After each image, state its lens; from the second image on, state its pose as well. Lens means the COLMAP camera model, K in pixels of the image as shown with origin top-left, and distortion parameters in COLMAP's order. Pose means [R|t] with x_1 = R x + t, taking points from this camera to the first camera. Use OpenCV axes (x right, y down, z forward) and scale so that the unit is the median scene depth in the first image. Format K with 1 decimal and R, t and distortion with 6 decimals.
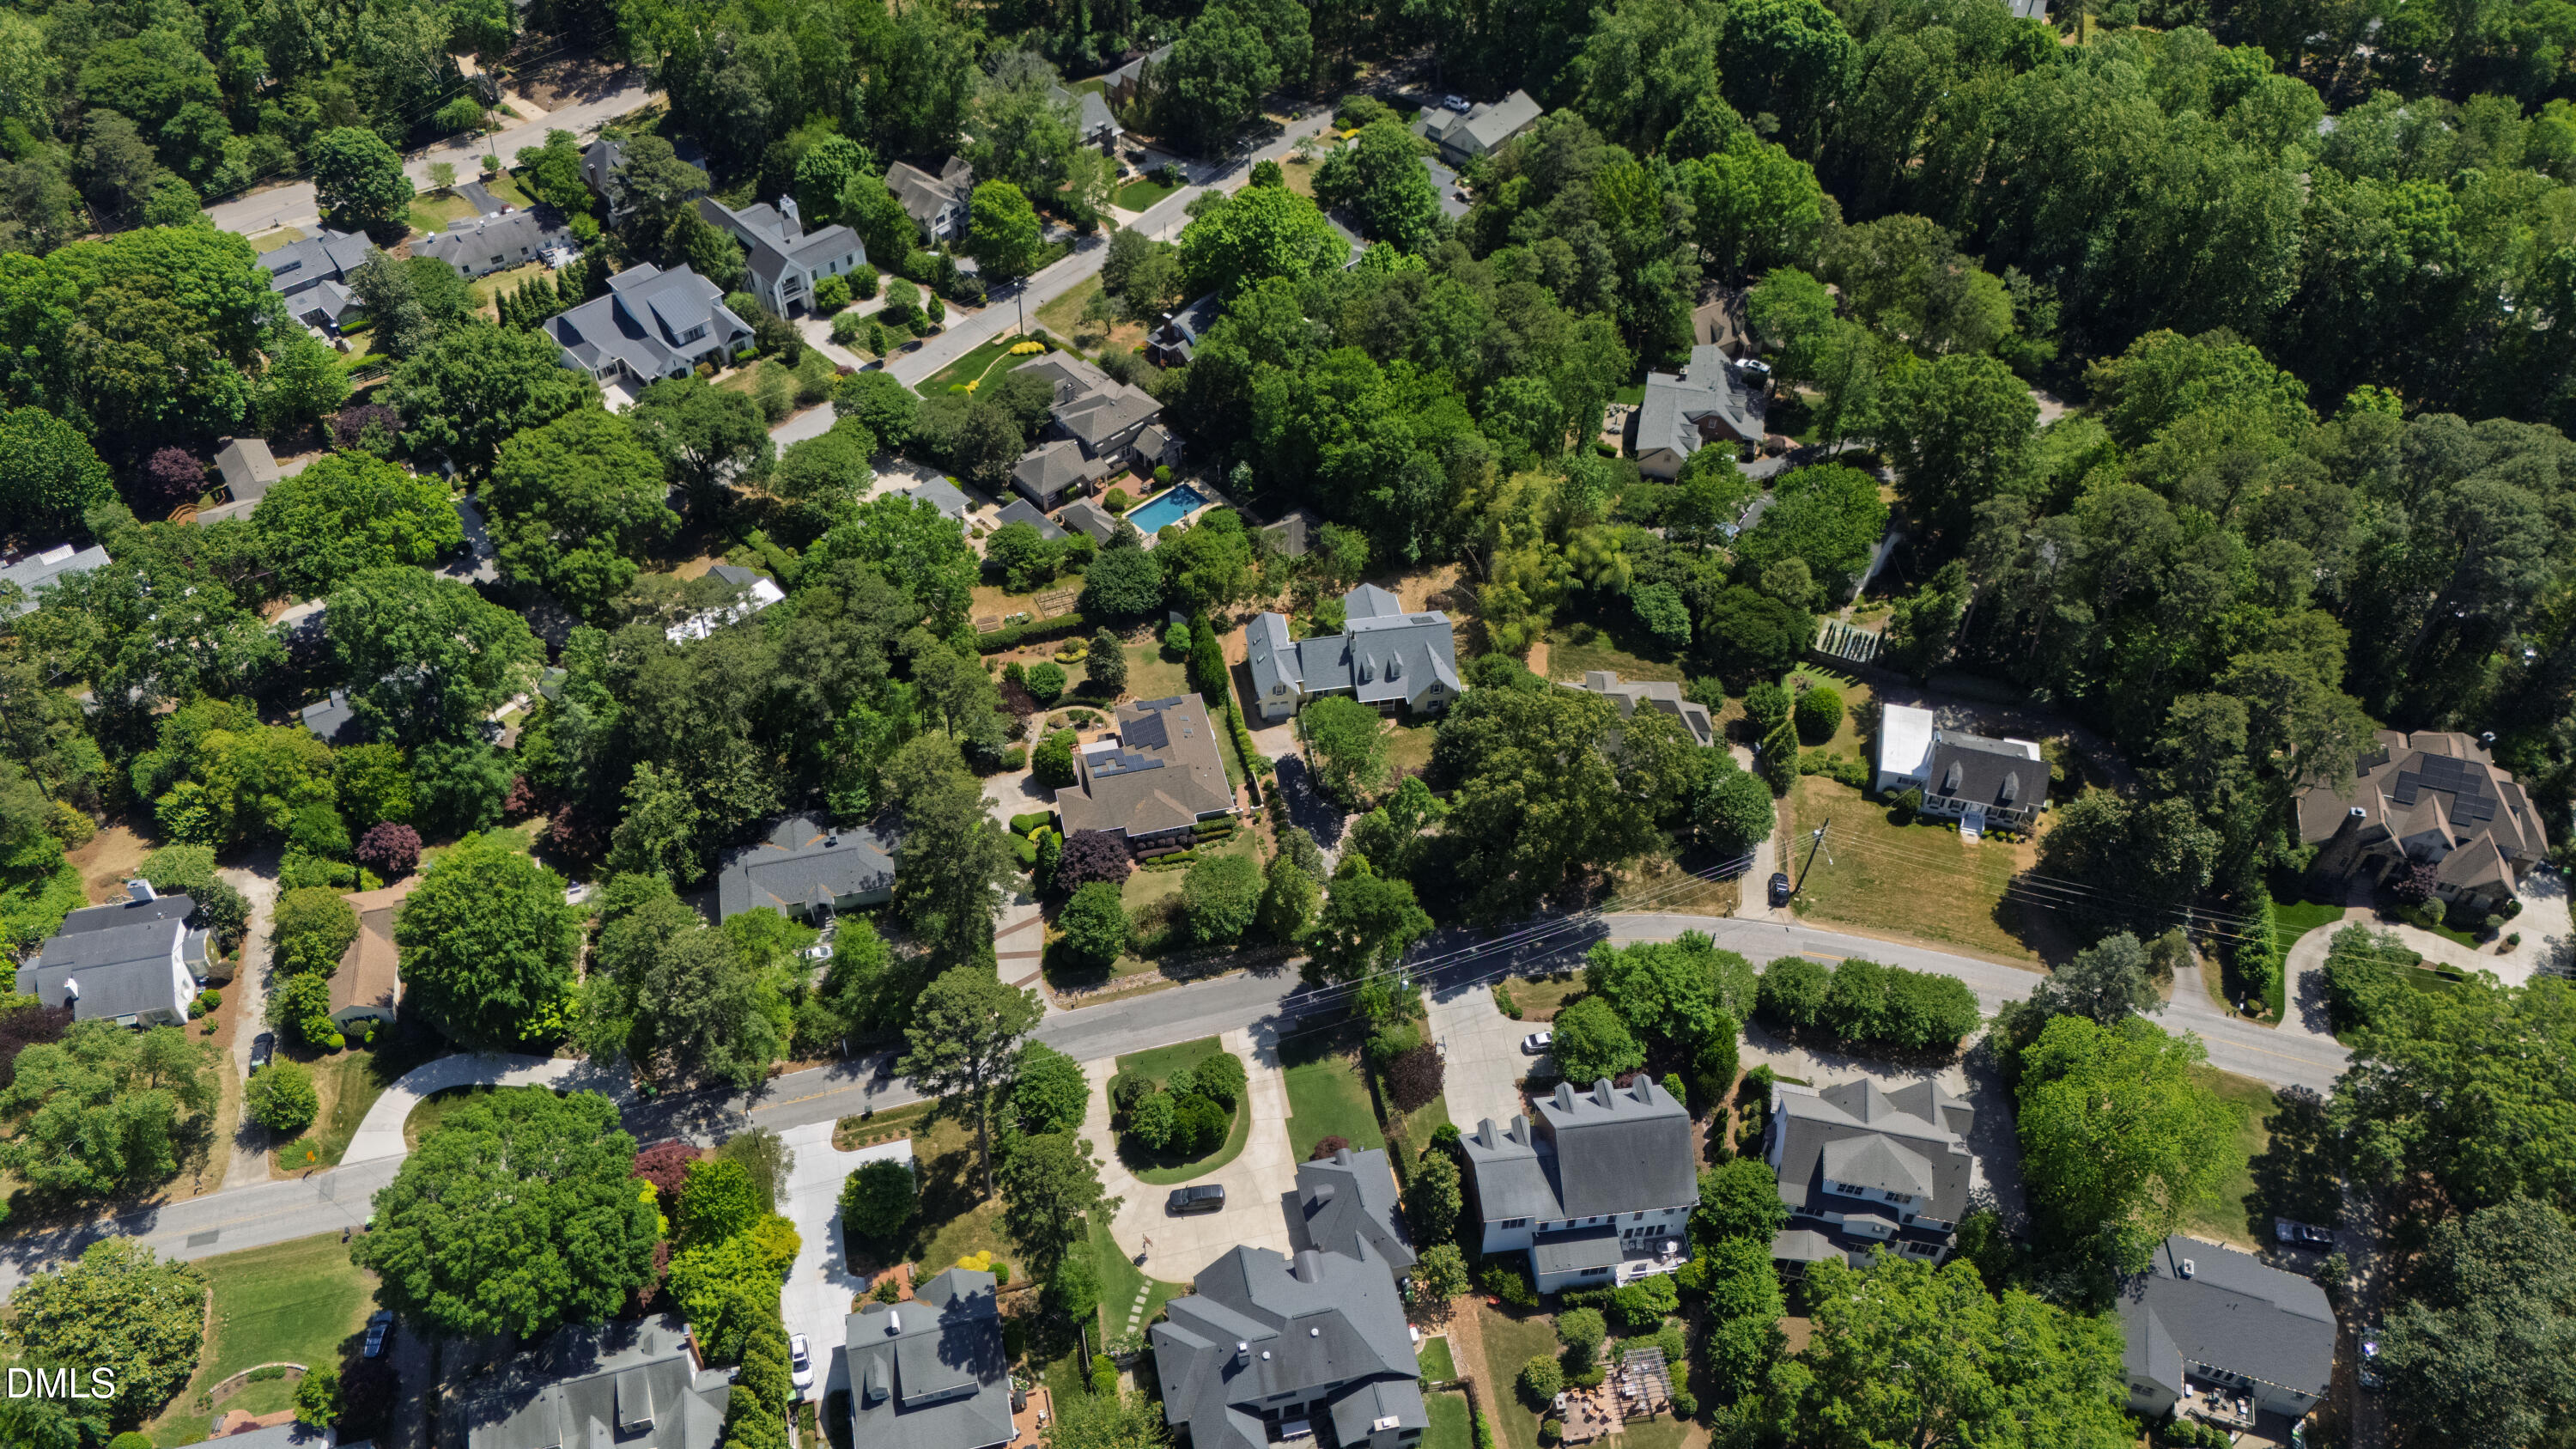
lens RADIAL K [[1879.6, 0, 1290.0], [0, 1879.6, 740.2], [0, 0, 1]] dist [0.073094, -0.081774]
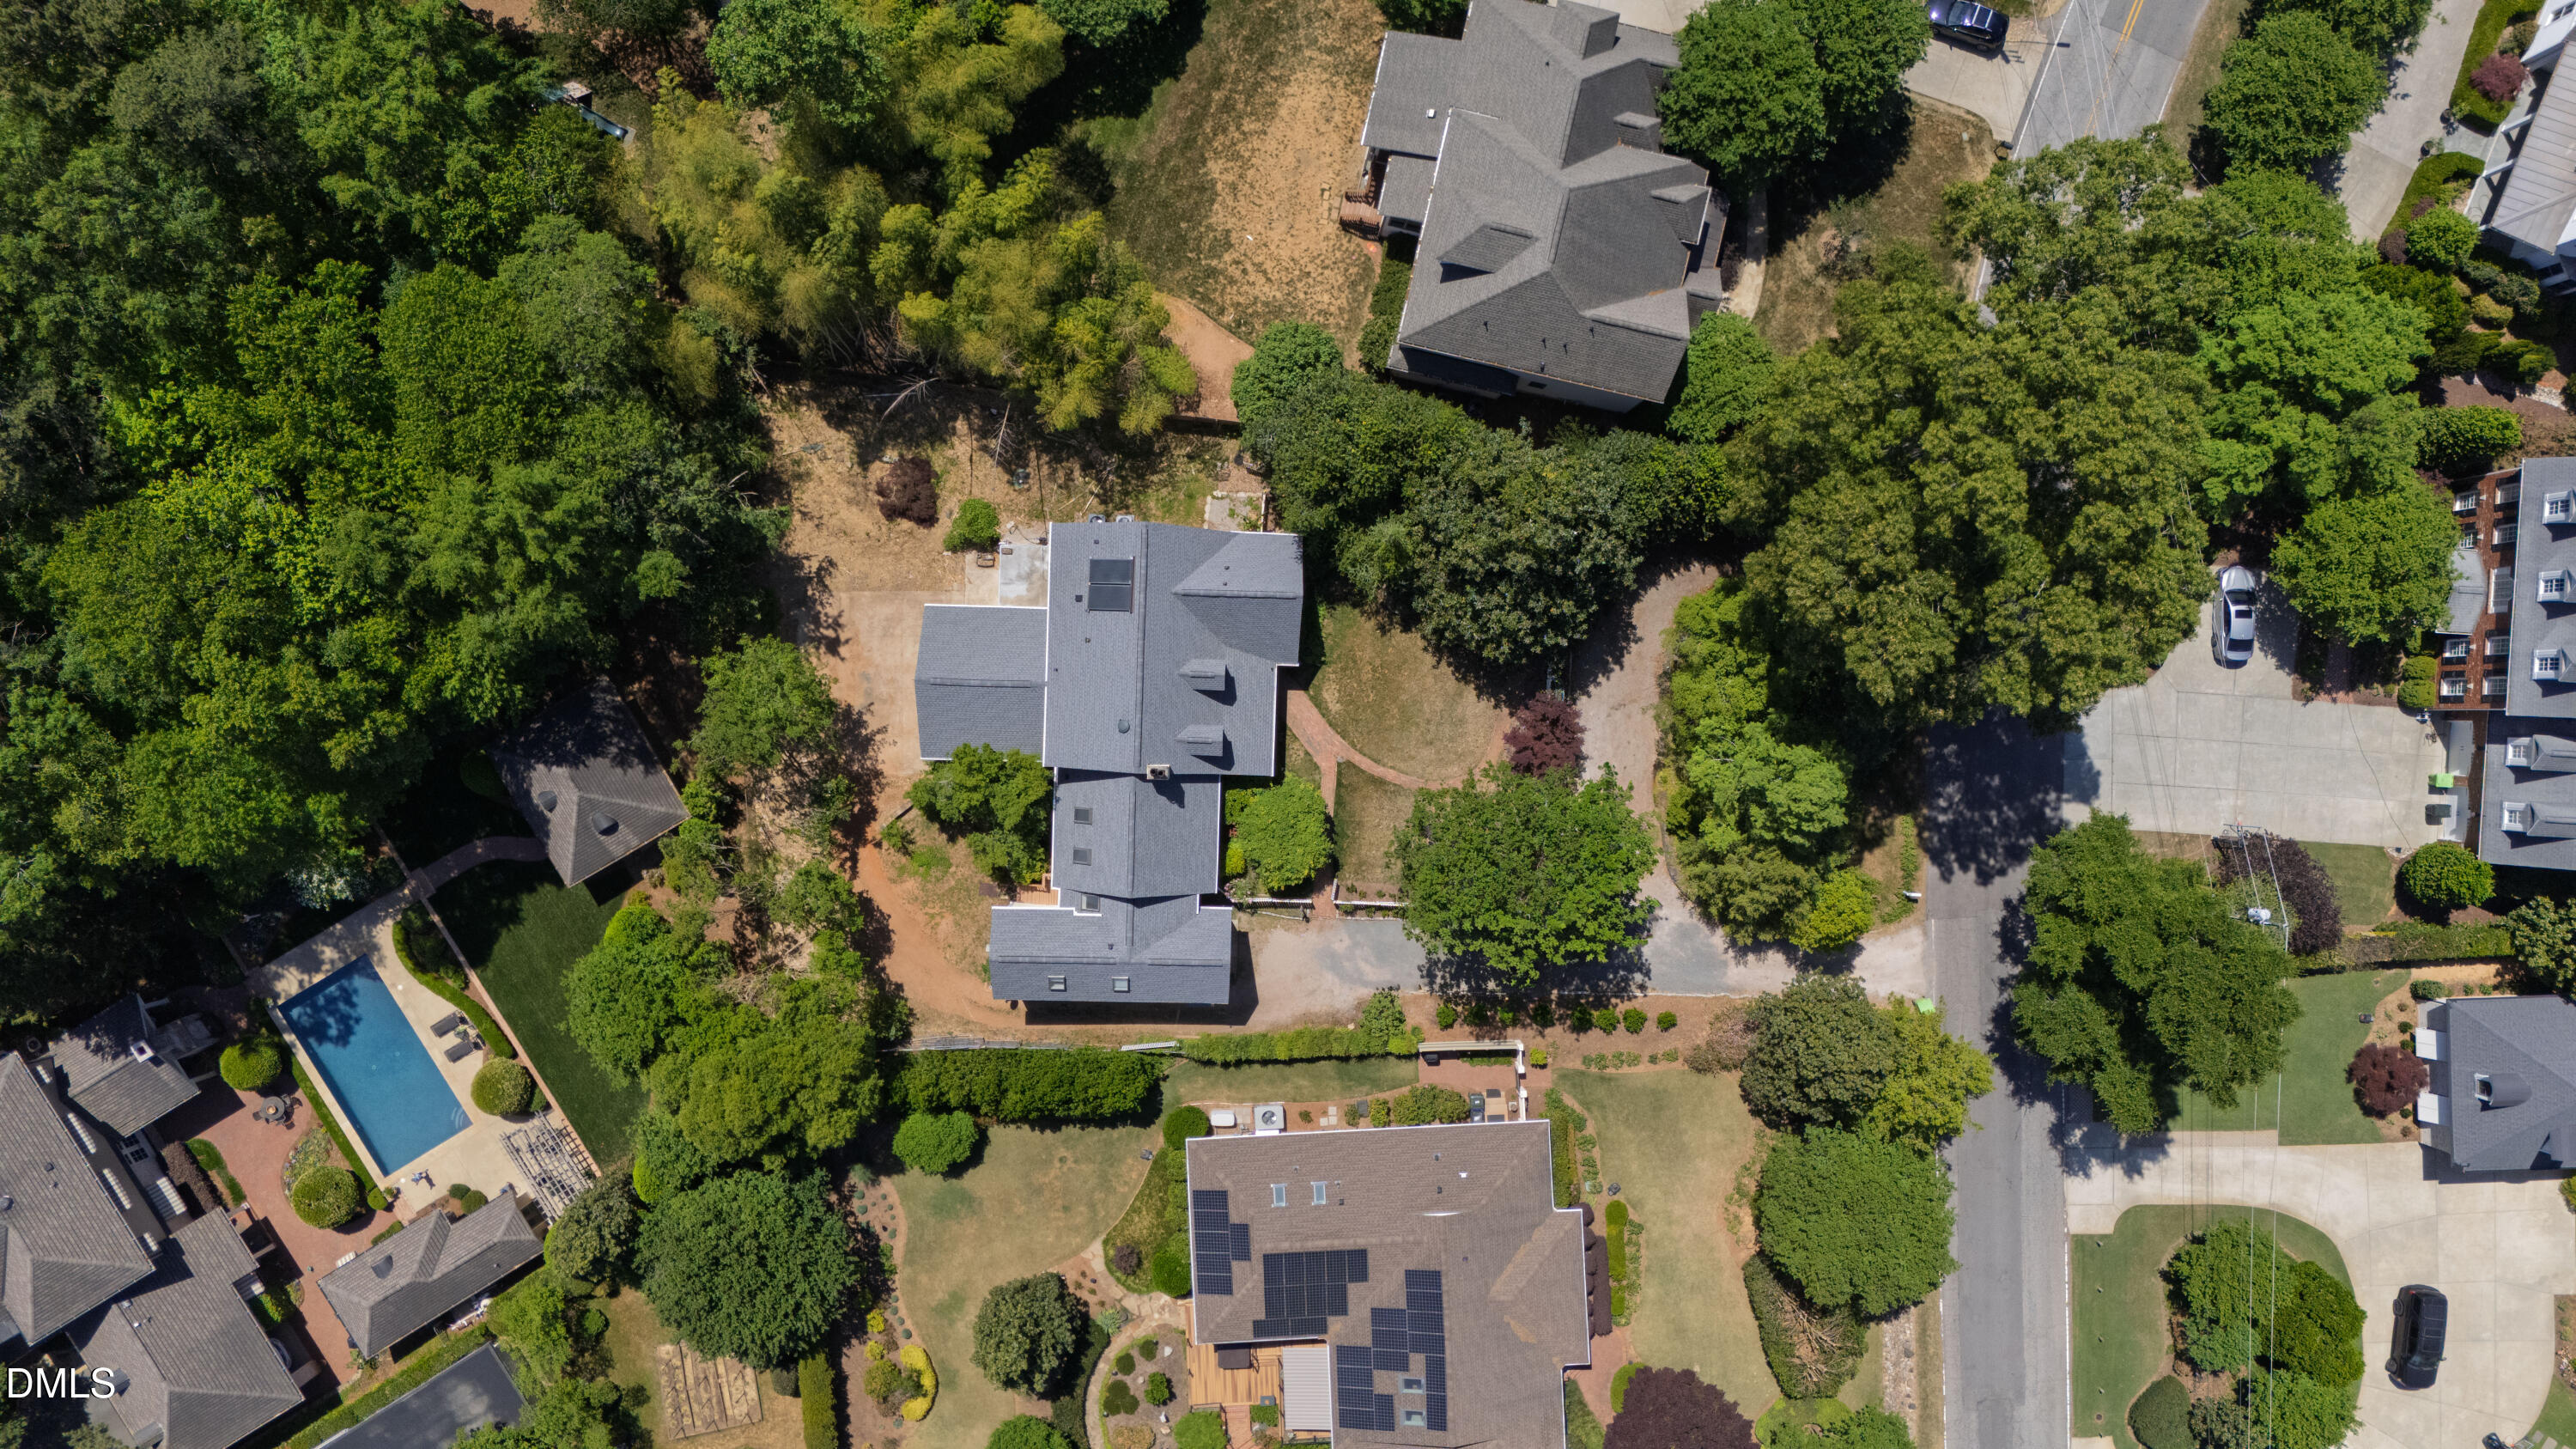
lens RADIAL K [[1928.9, 0, 1285.3], [0, 1928.9, 740.1], [0, 0, 1]] dist [0.037649, -0.004372]
pose [[0.197400, -0.980062, -0.022641, 0.053427], [0.696732, 0.124011, 0.706531, -0.318180], [-0.689636, -0.155244, 0.707320, 0.662334]]
